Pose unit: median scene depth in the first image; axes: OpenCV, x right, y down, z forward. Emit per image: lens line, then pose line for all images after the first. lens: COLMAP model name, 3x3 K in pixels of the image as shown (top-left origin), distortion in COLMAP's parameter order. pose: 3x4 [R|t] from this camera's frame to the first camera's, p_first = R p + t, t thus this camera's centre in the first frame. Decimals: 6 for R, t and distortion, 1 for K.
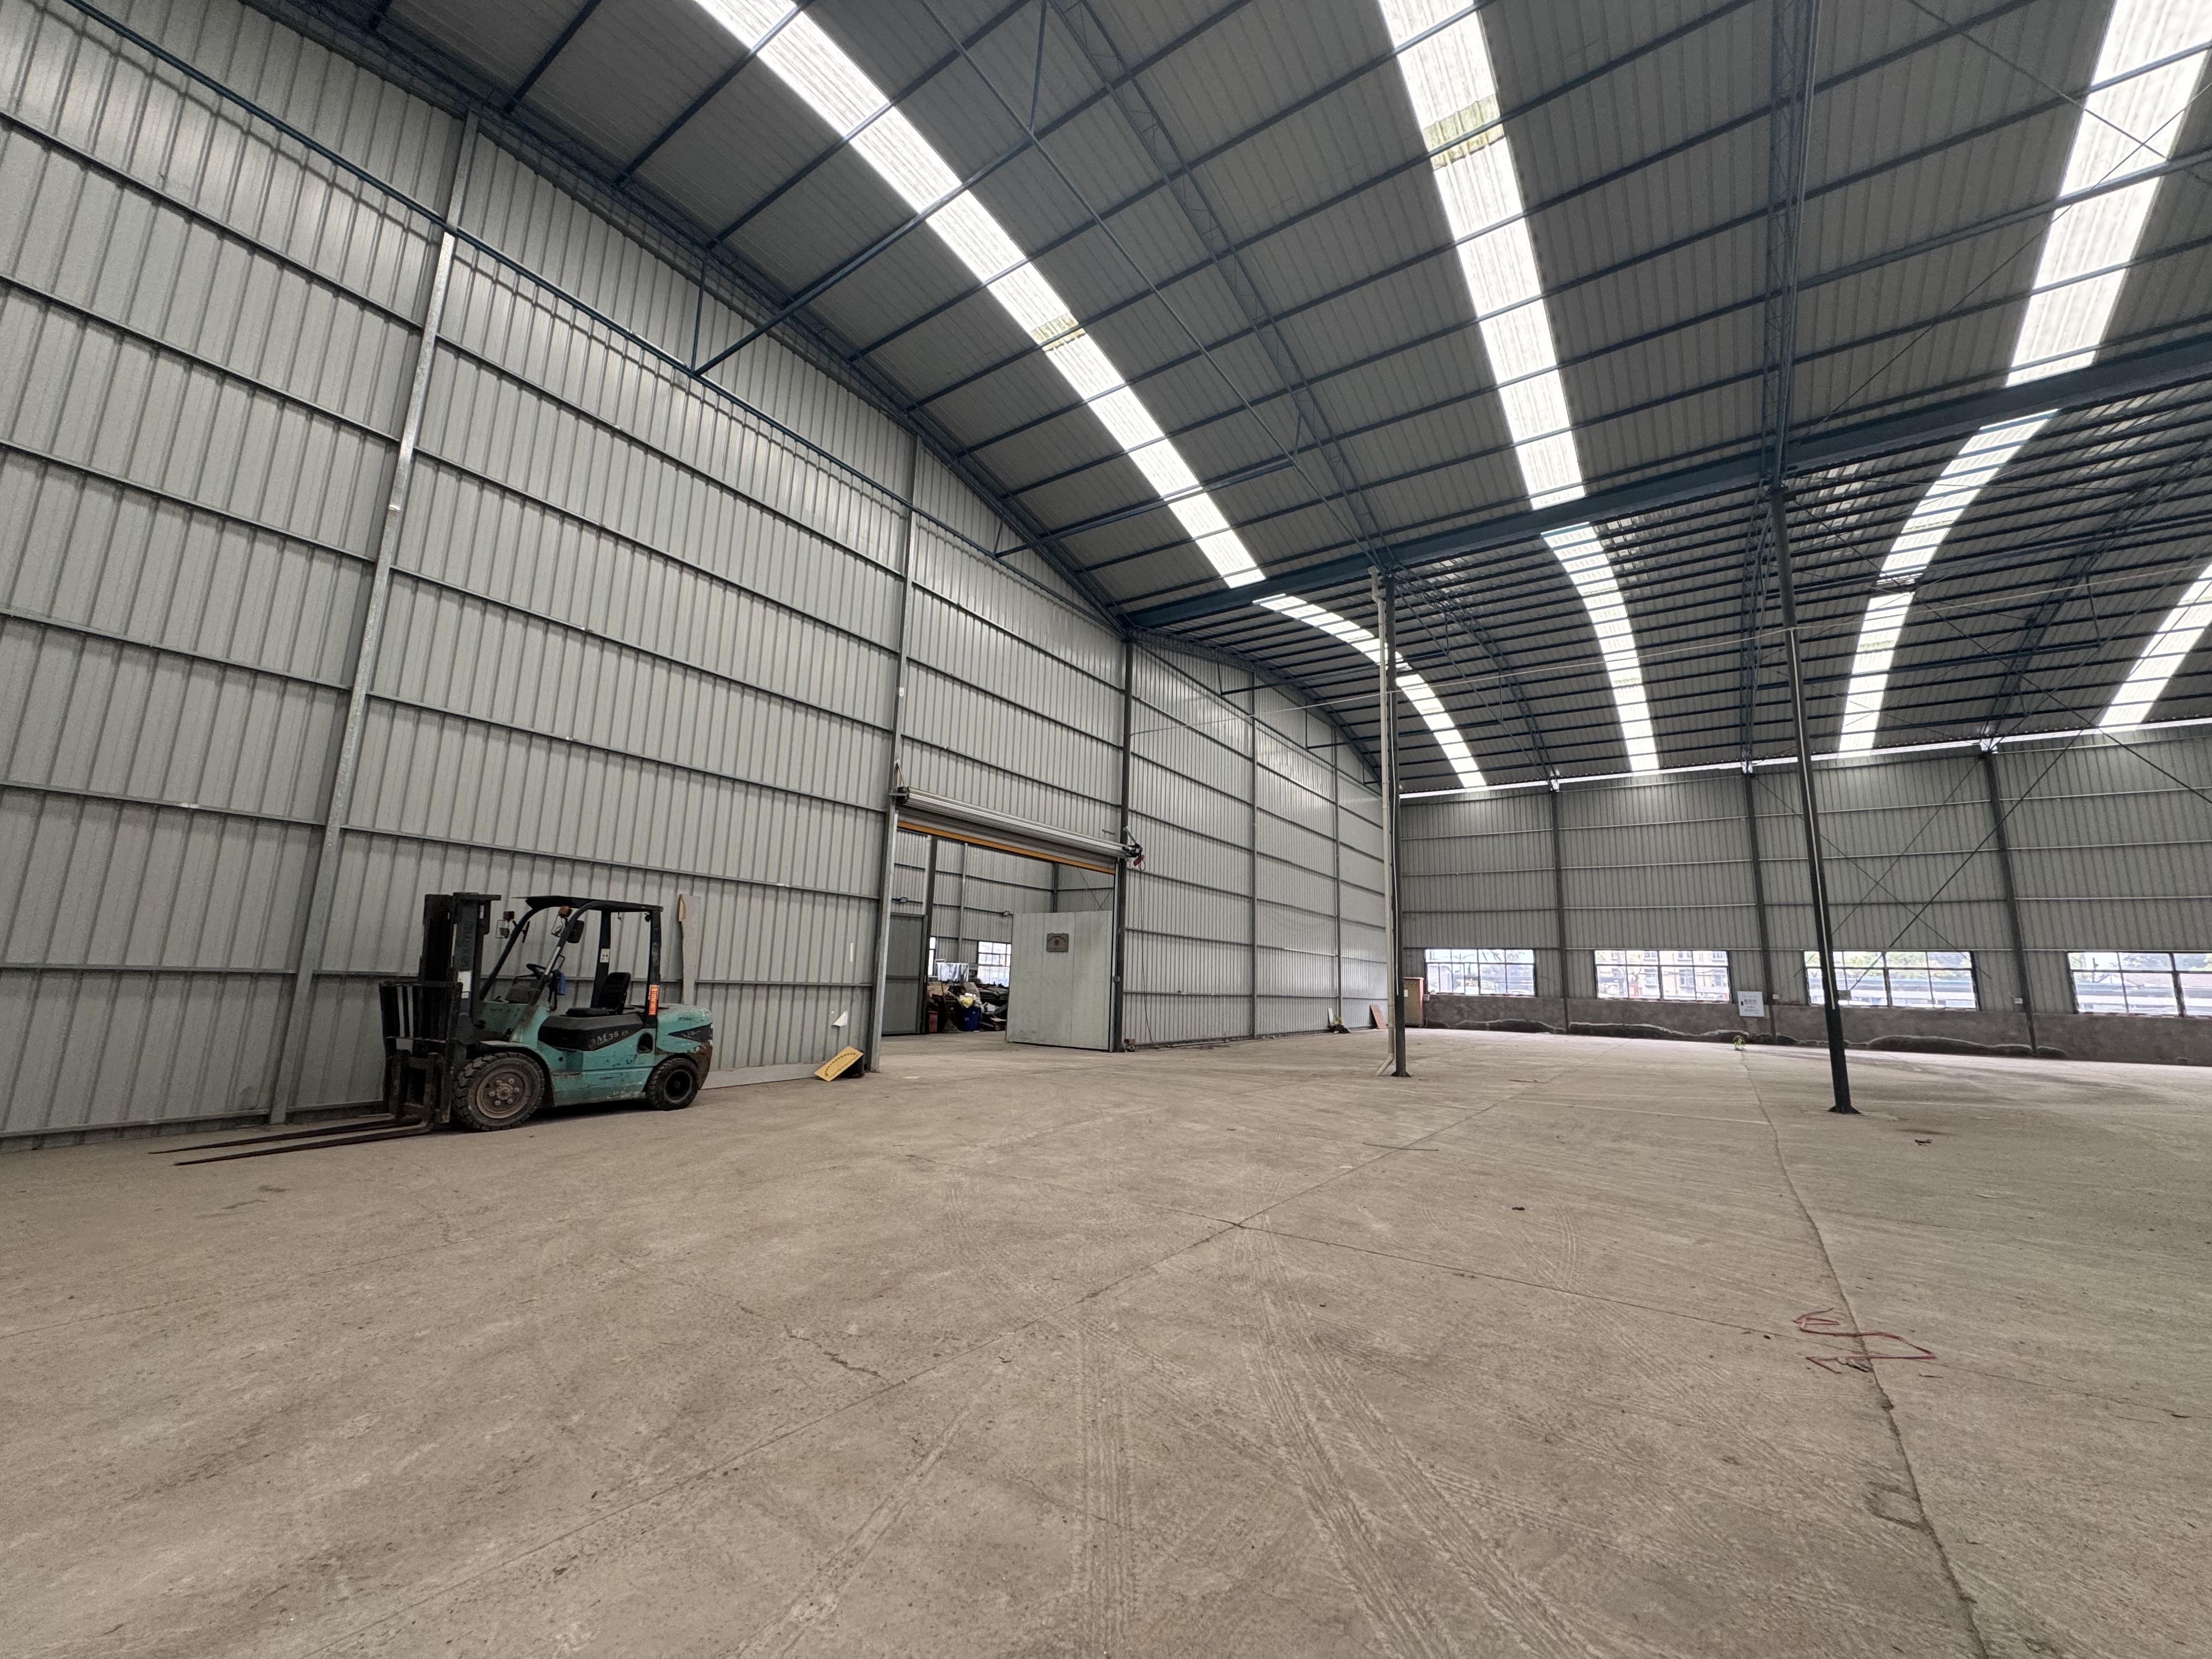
lens RADIAL K [[885.0, 0, 1106.7], [0, 885.0, 819.6], [0, 0, 1]] dist [-0.001905, 0.000303]
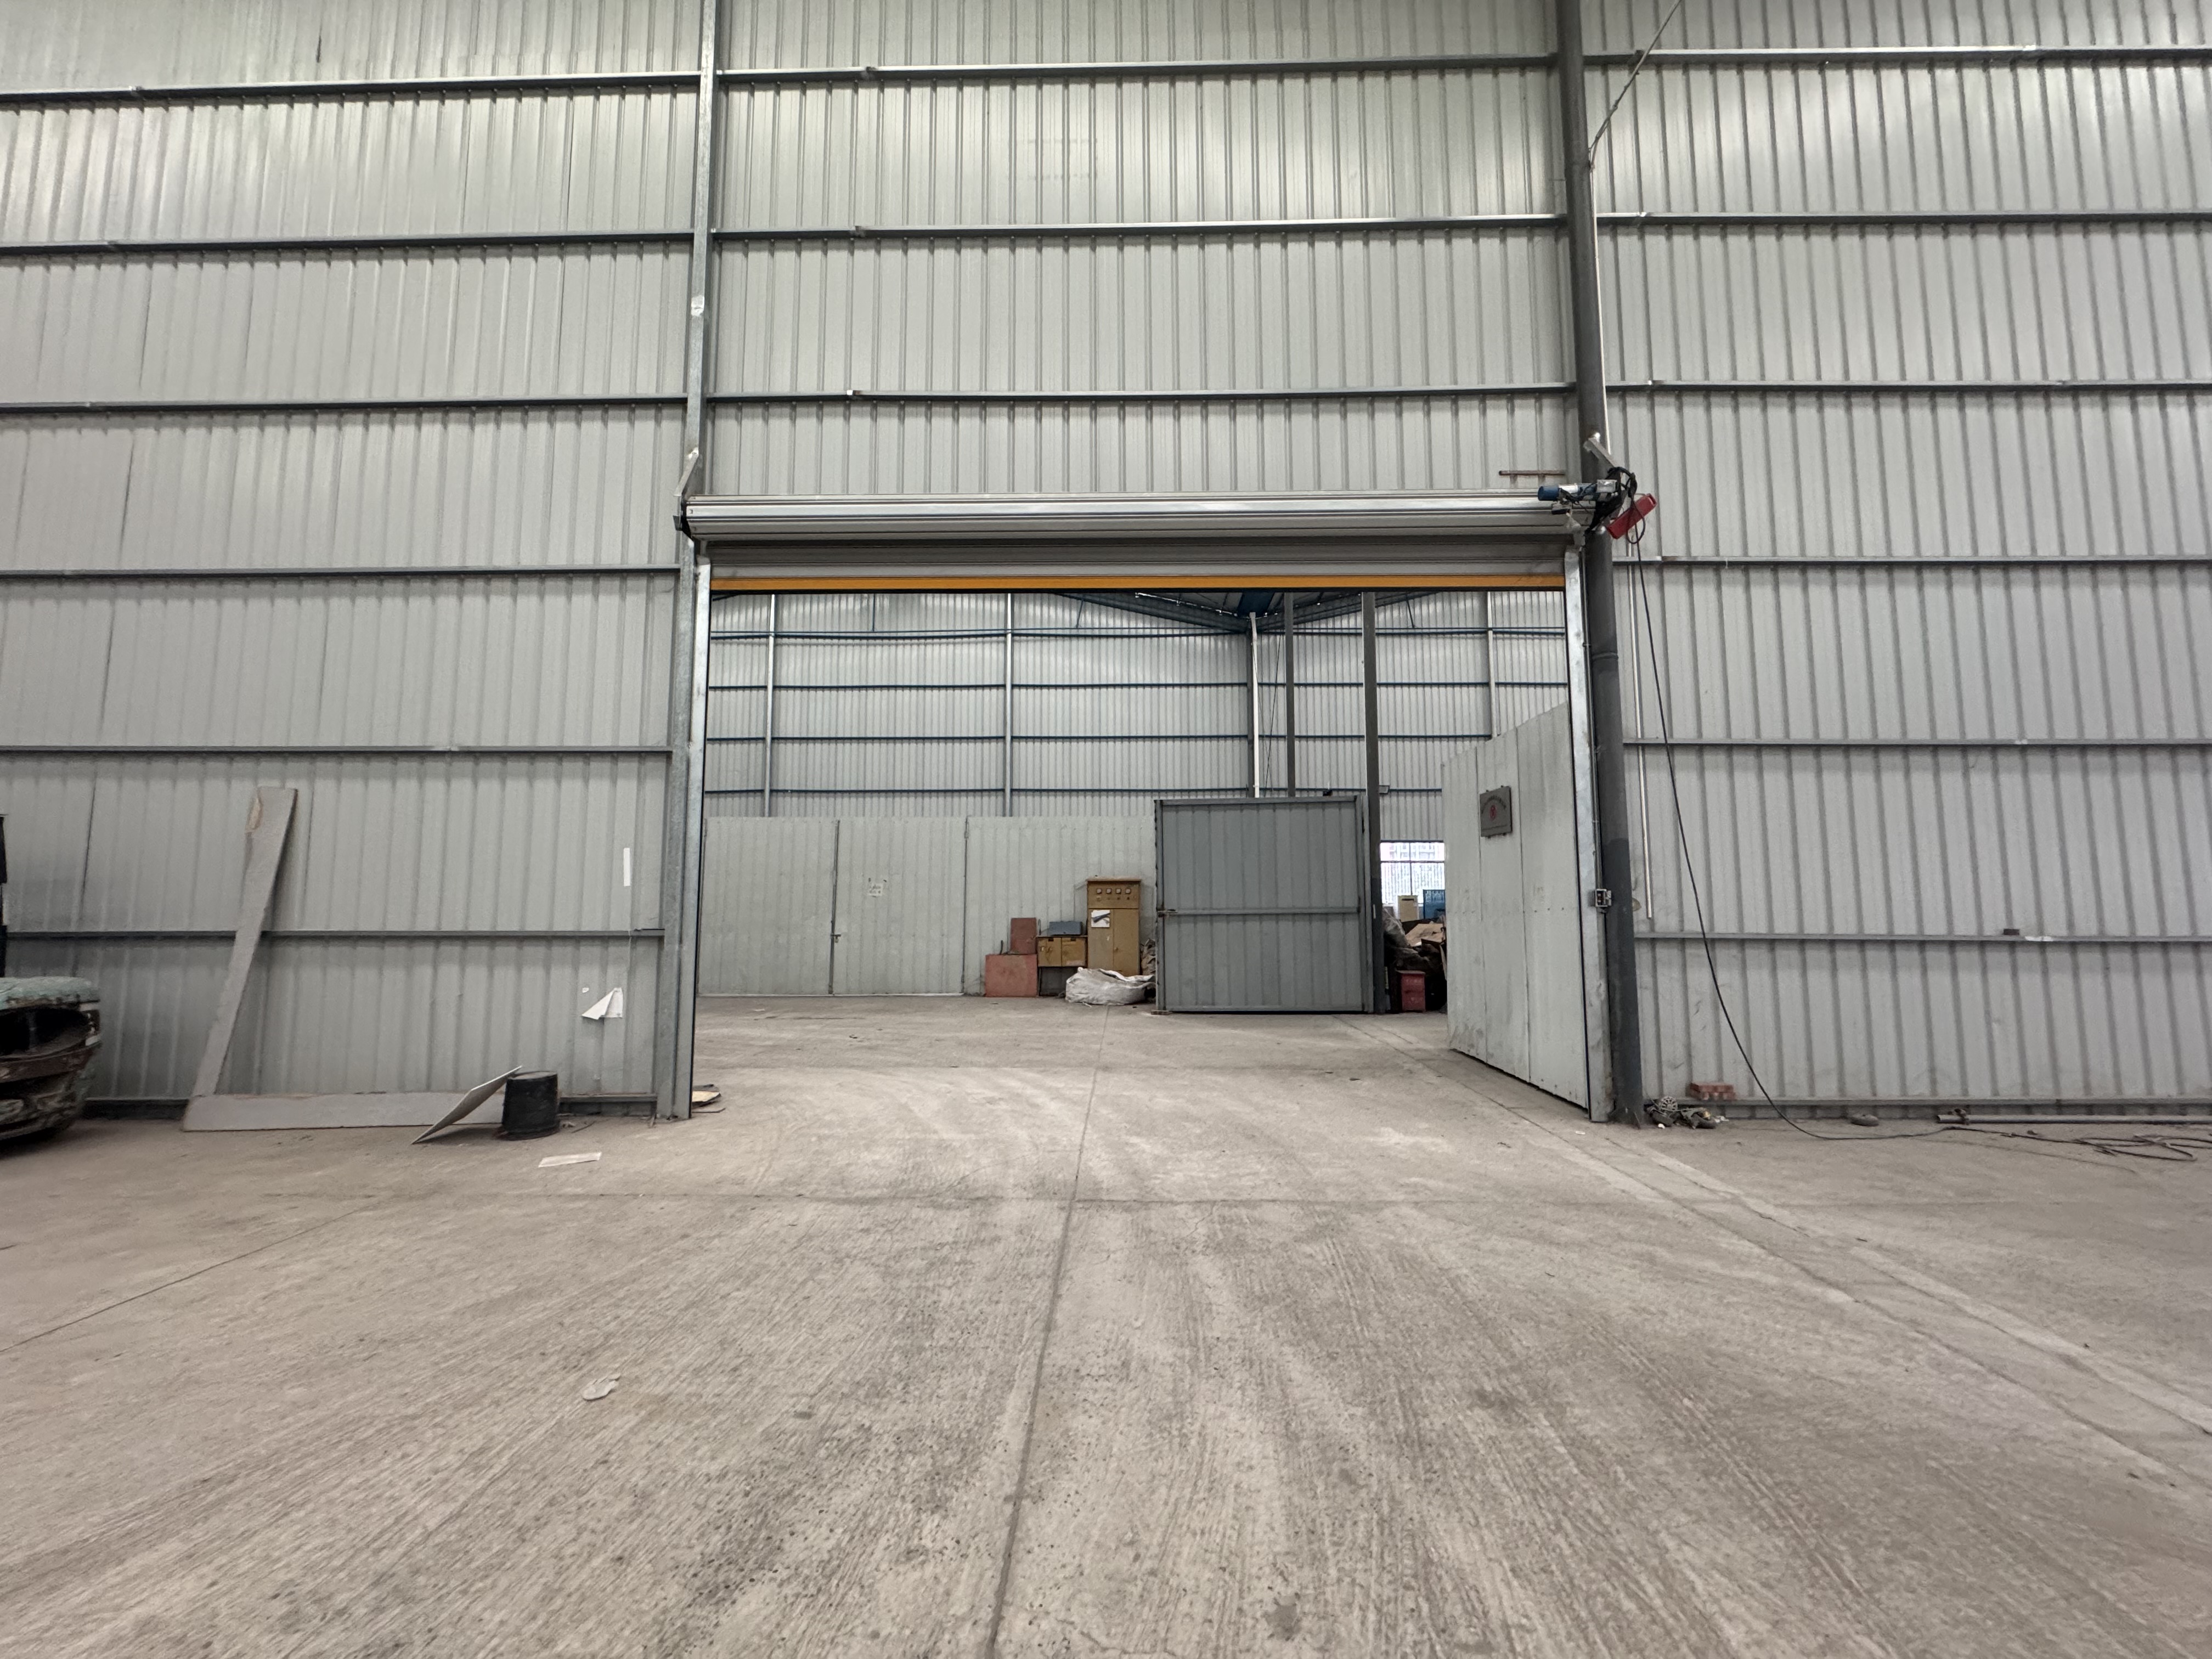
lens RADIAL K [[885.0, 0, 1110.7], [0, 885.0, 815.1], [0, 0, 1]] dist [-0.001905, 0.000303]
pose [[0.552205, -0.117744, -0.825352, 0.154820], [0.170966, 0.984931, -0.026124, 0.107468], [0.815990, -0.126681, 0.564014, 0.564584]]
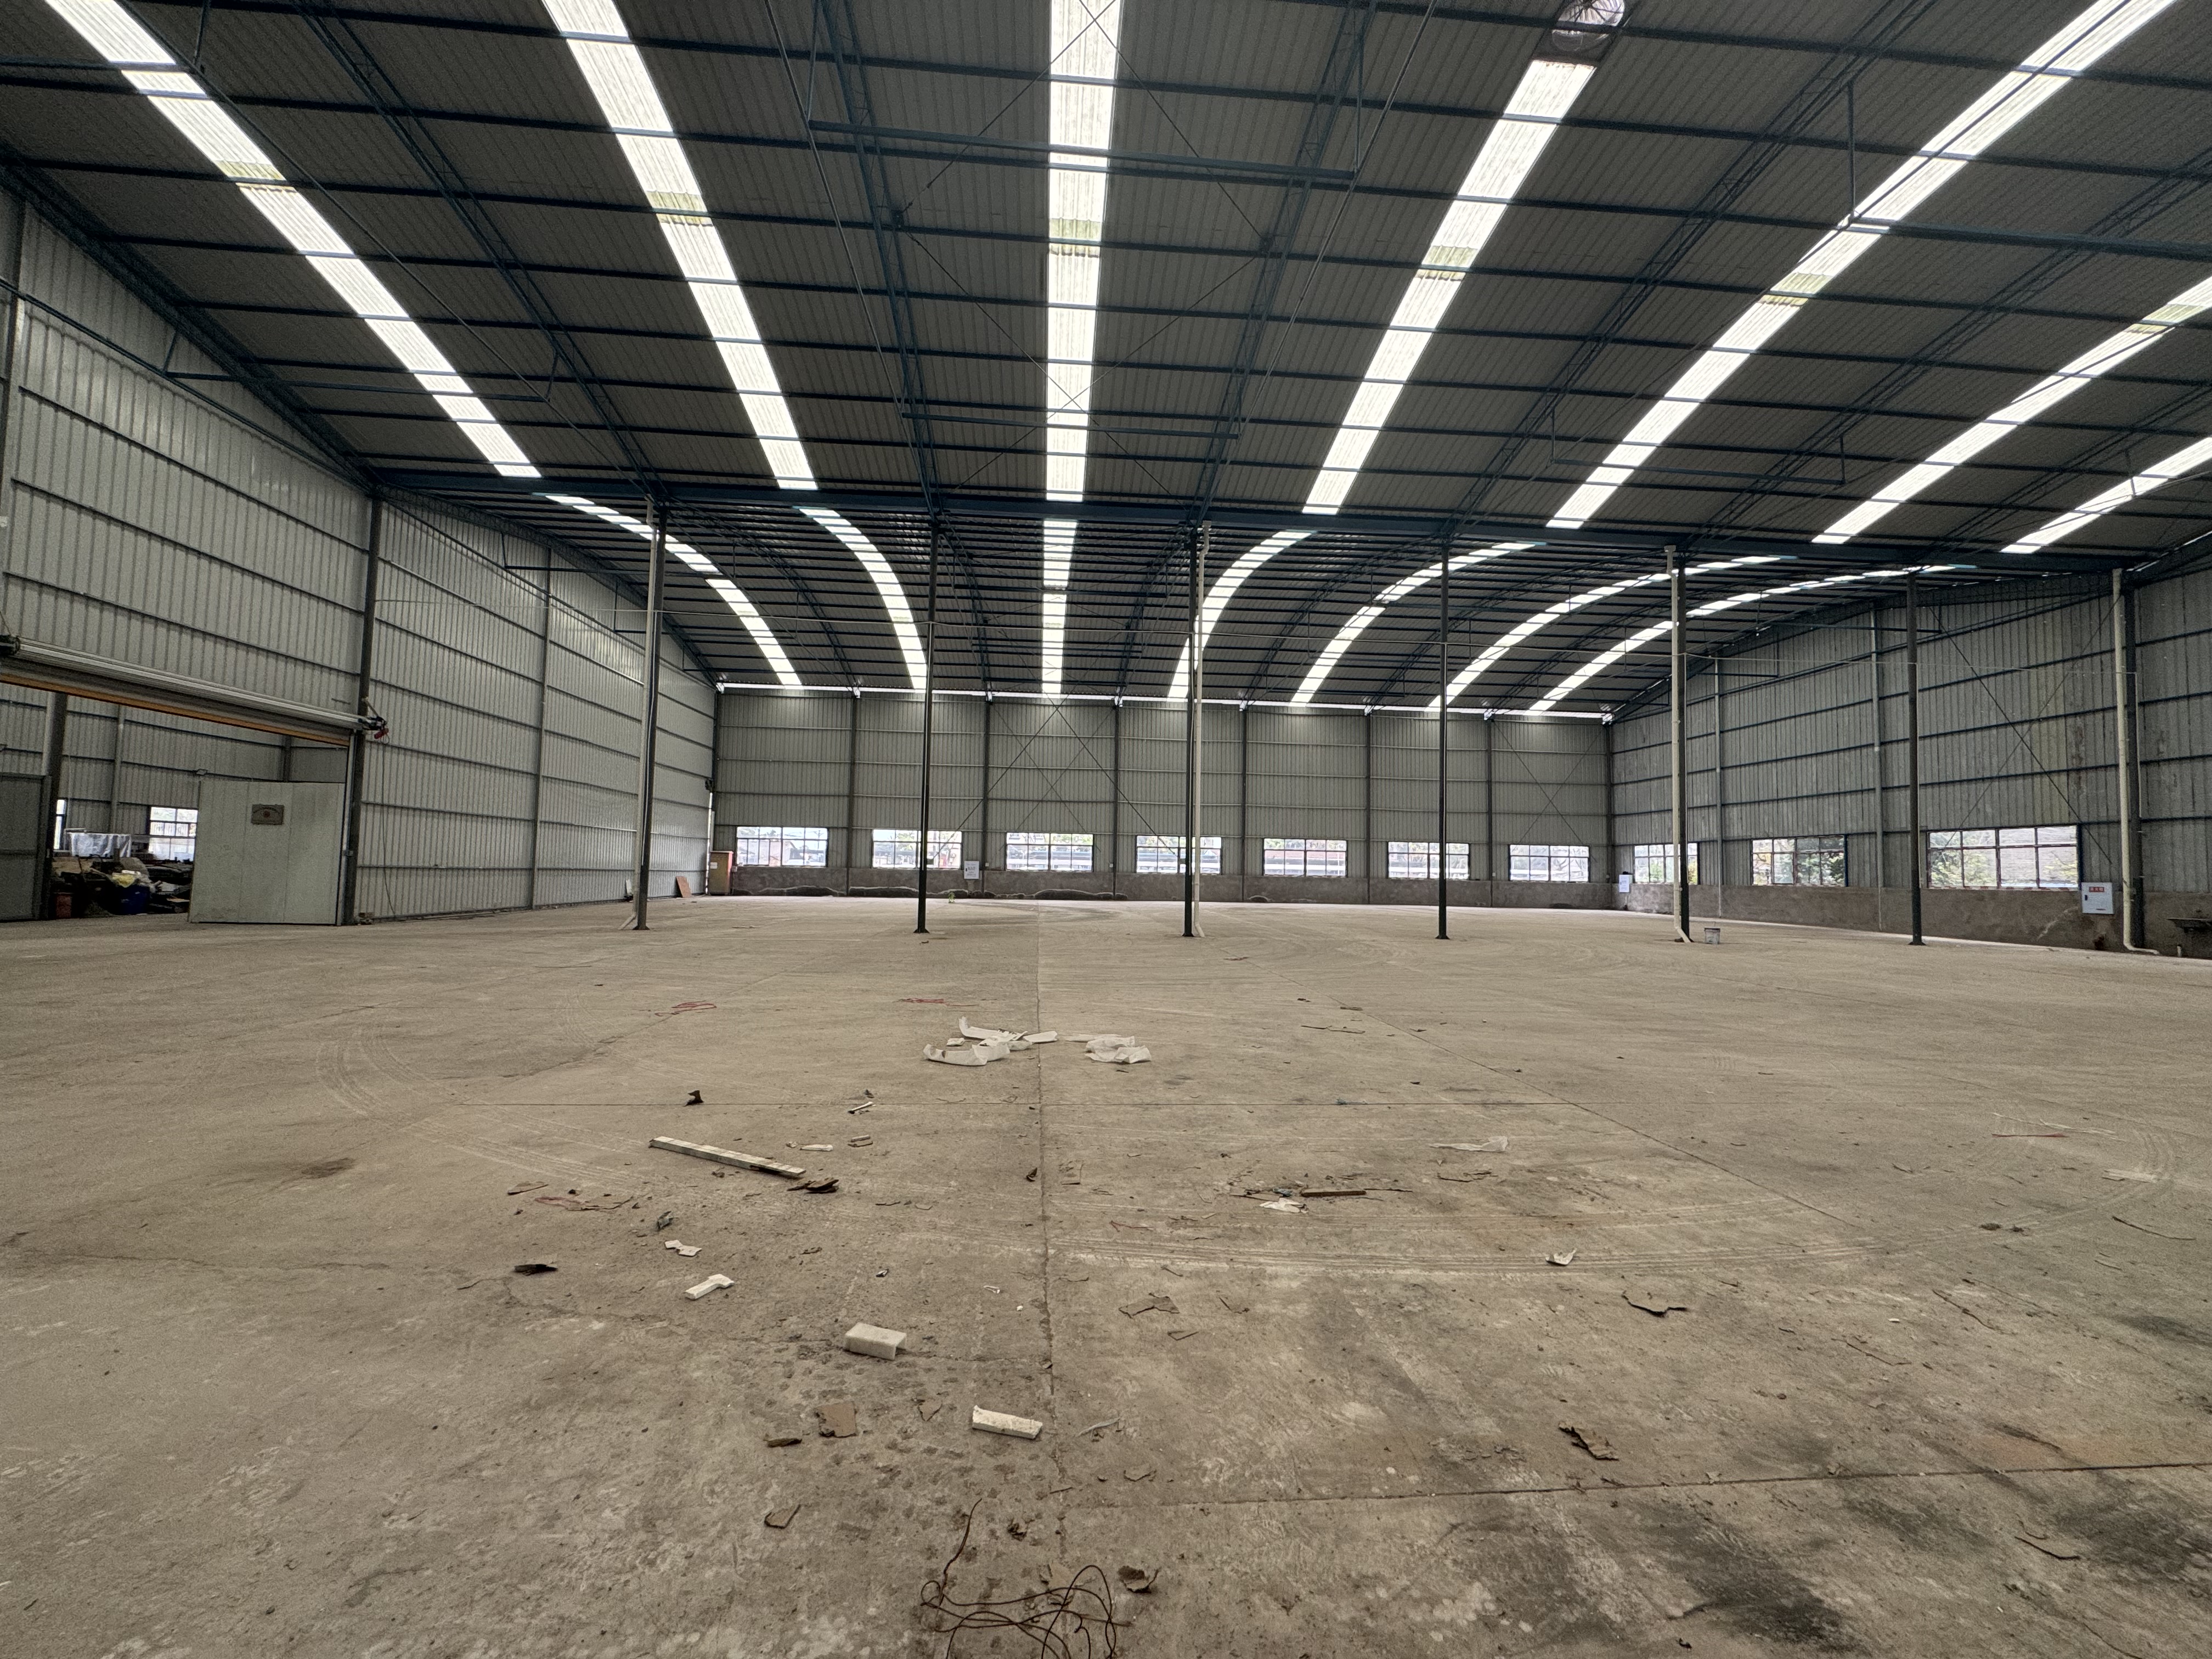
lens RADIAL K [[885.0, 0, 1117.4], [0, 885.0, 823.9], [0, 0, 1]] dist [-0.001905, 0.000303]
pose [[0.774965, 0.018723, 0.631726, 0.043727], [-0.109842, 0.988339, 0.105455, -0.041030], [-0.622385, -0.151115, 0.767985, -0.234445]]
